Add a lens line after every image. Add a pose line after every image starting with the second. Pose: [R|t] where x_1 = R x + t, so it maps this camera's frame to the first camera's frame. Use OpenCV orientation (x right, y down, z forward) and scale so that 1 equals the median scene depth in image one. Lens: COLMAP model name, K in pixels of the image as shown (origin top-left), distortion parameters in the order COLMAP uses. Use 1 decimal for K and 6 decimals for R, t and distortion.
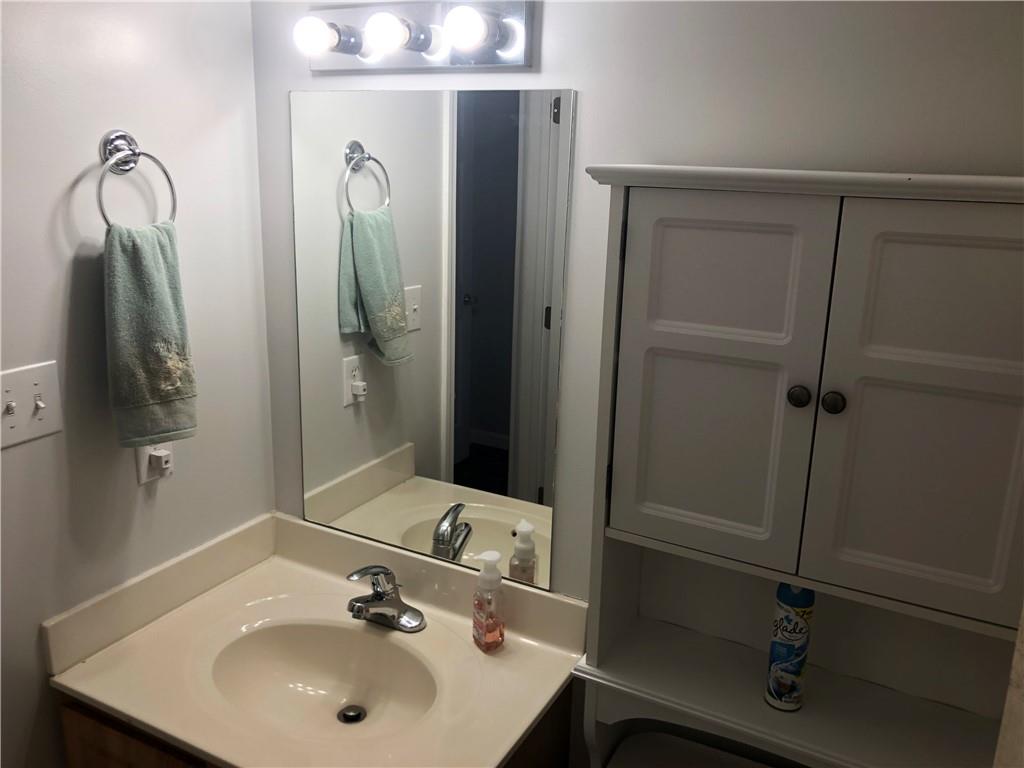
lens RADIAL K [[847.7, 0, 512.0], [0, 847.7, 384.0], [0, 0, 1]] dist [0.070473, -0.155719]
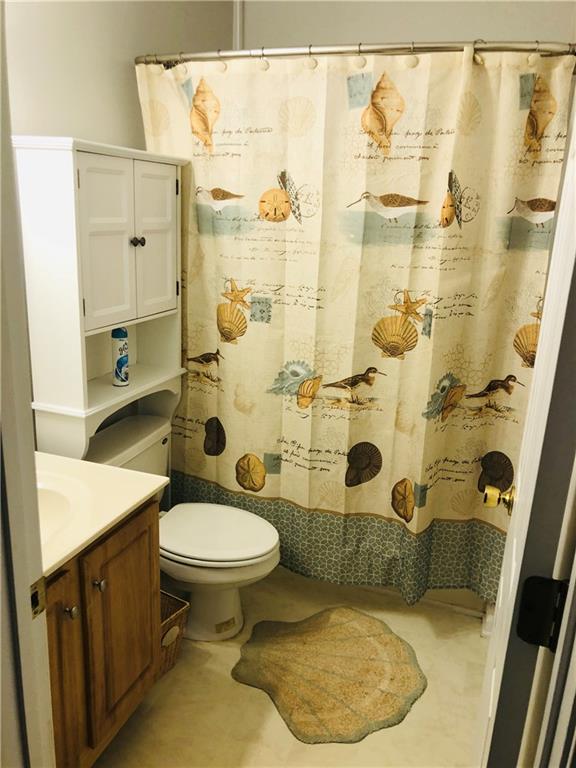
lens RADIAL K [[635.8, 0, 288.0], [0, 635.8, 384.0], [0, 0, 1]] dist [0.070473, -0.155719]
pose [[-0.141897, -0.311990, 0.939430, -1.526239], [0.199789, 0.920475, 0.335872, -0.133937], [-0.969510, 0.235347, -0.068280, 0.751998]]
